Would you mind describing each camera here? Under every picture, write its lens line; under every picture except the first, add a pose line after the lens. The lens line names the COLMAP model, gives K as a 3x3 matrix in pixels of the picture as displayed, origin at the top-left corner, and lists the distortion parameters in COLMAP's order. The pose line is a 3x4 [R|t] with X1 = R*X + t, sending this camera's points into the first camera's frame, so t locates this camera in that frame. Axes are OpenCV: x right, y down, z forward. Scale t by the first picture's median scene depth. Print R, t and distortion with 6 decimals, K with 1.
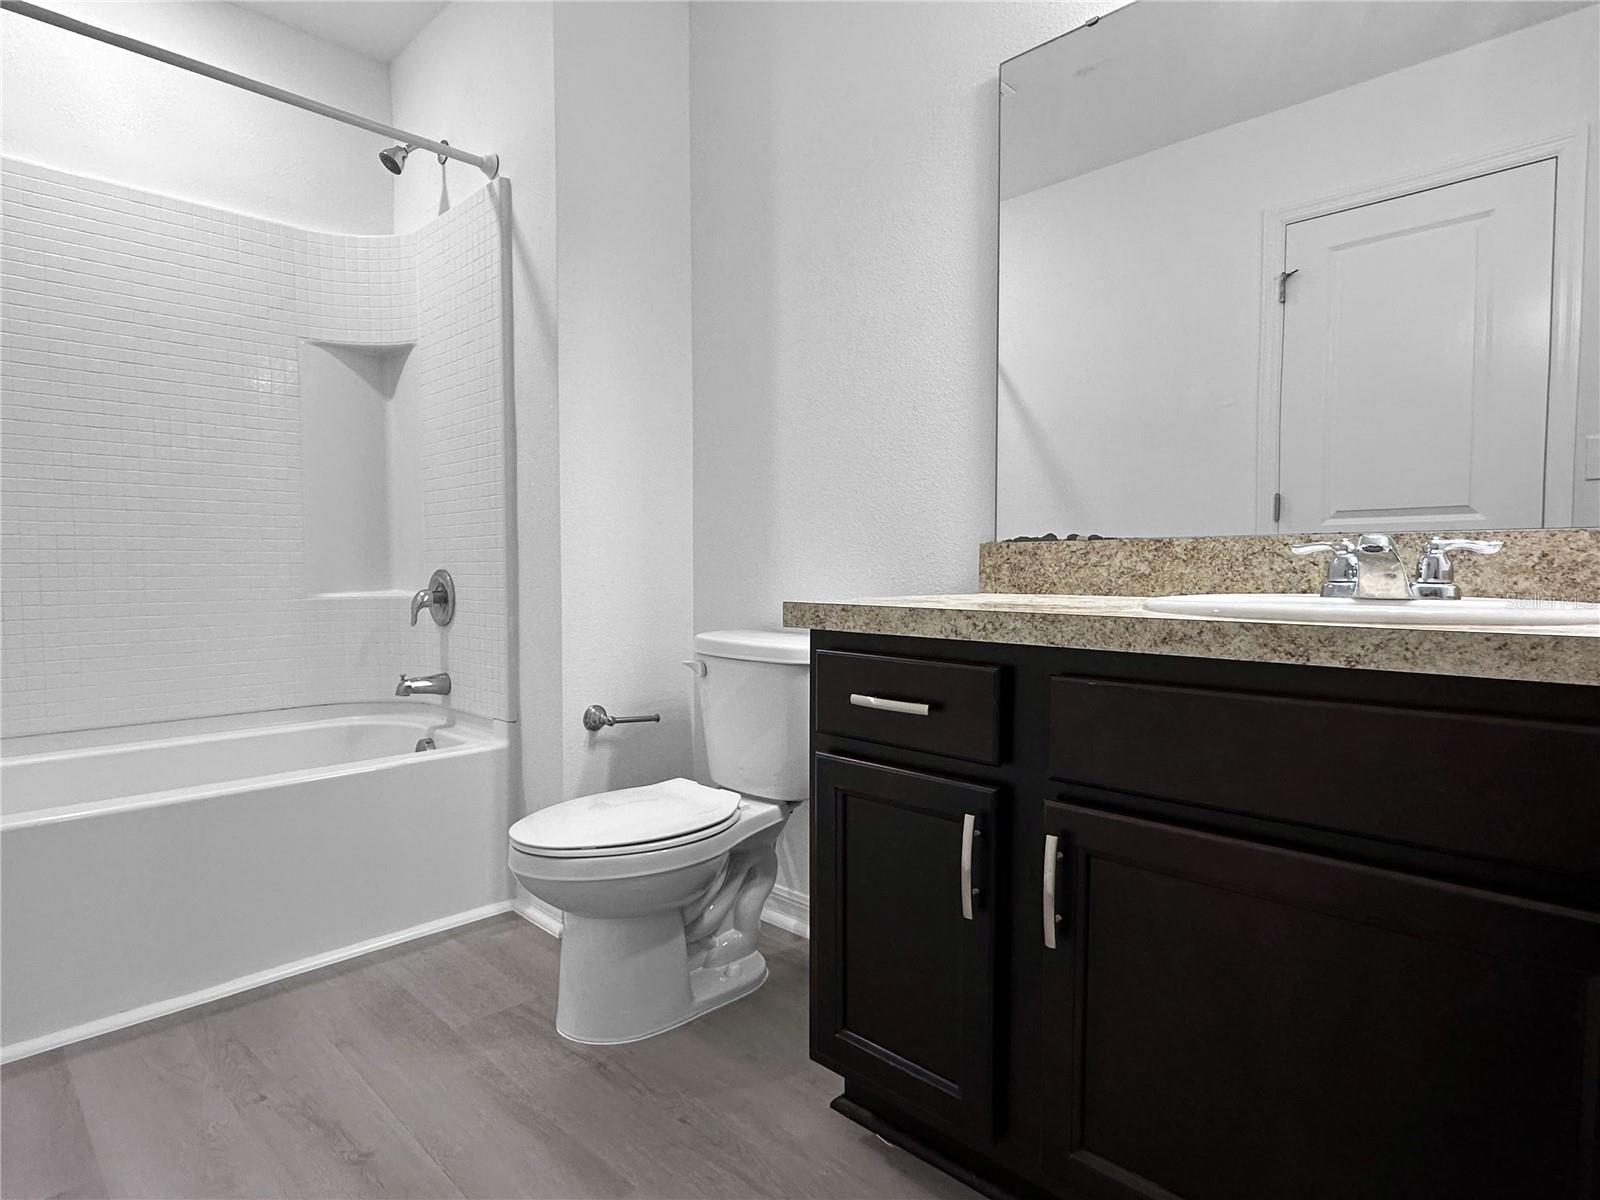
lens RADIAL K [[870.3, 0, 806.1], [0, 870.3, 608.1], [0, 0, 1]] dist [-0.000788, 0.000262]
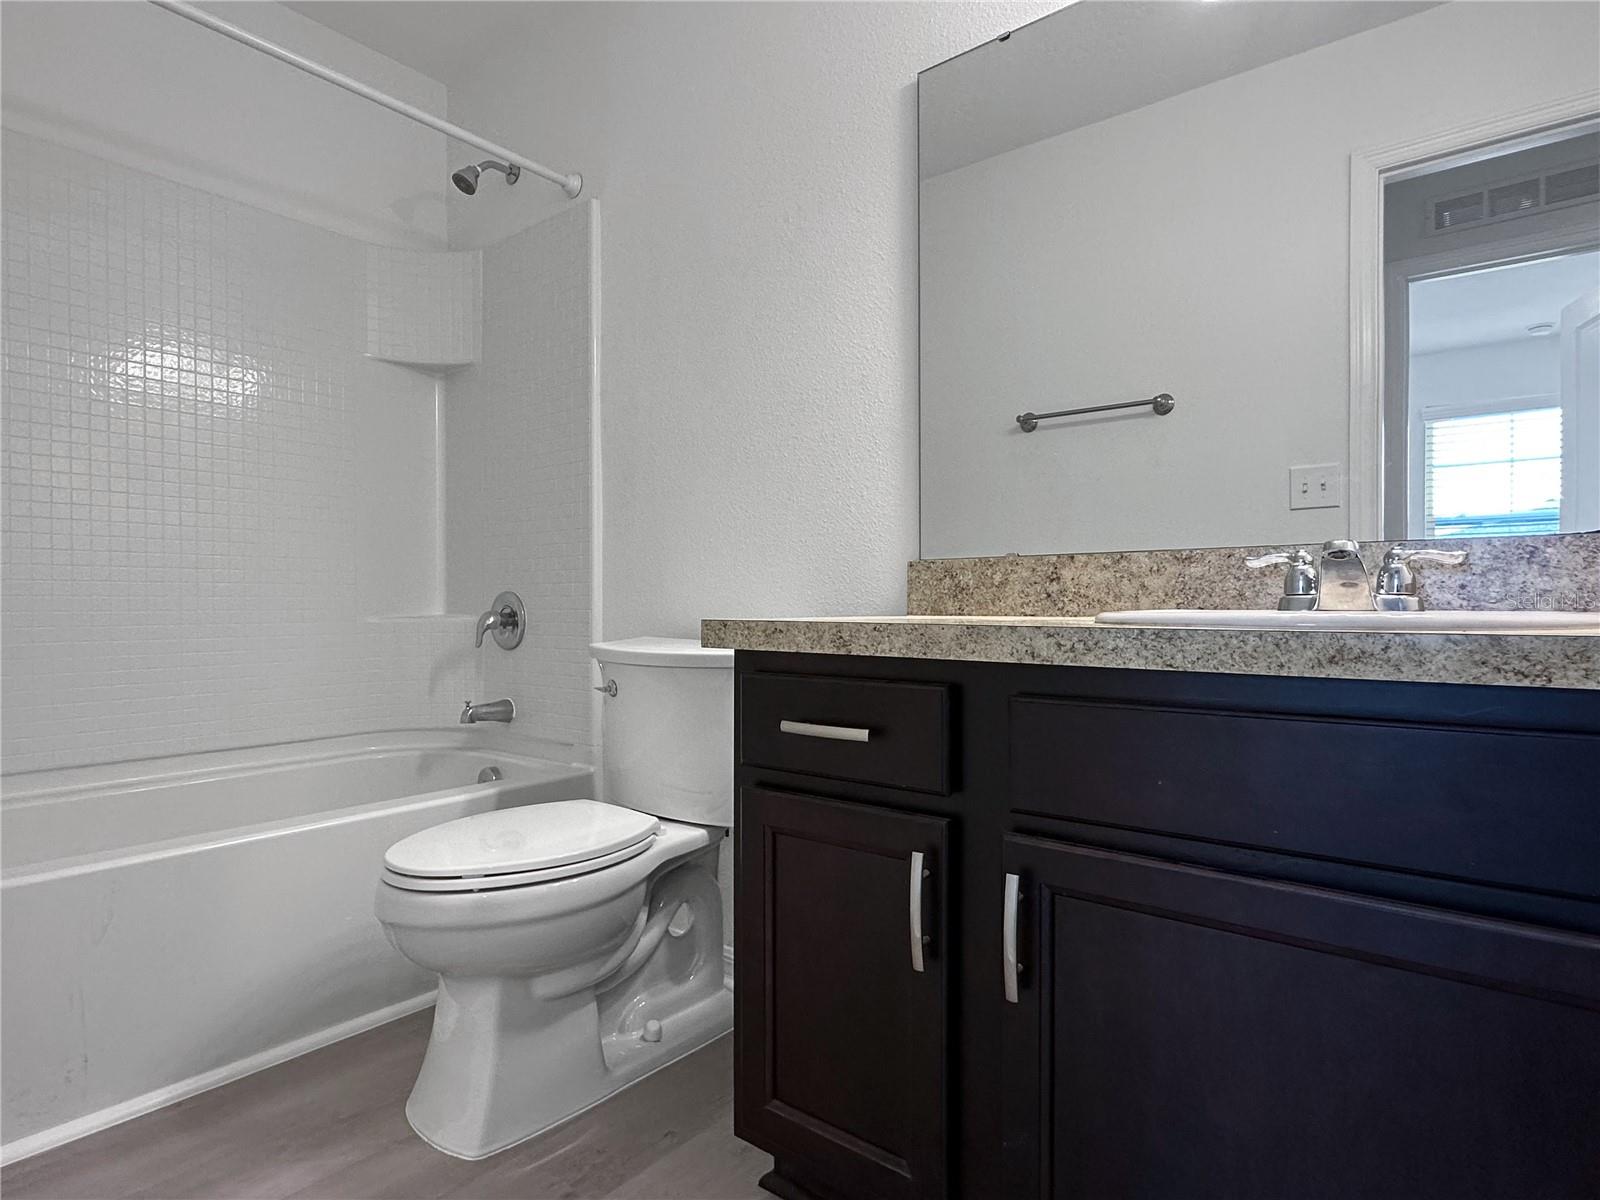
lens RADIAL K [[895.1, 0, 800.0], [0, 895.1, 587.8], [0, 0, 1]] dist [0.000334, -0.001653]
pose [[0.992779, -0.009893, 0.119548, -0.138644], [0.015811, 0.998690, -0.048659, 0.003234], [-0.118910, 0.050198, 0.991635, 0.203802]]
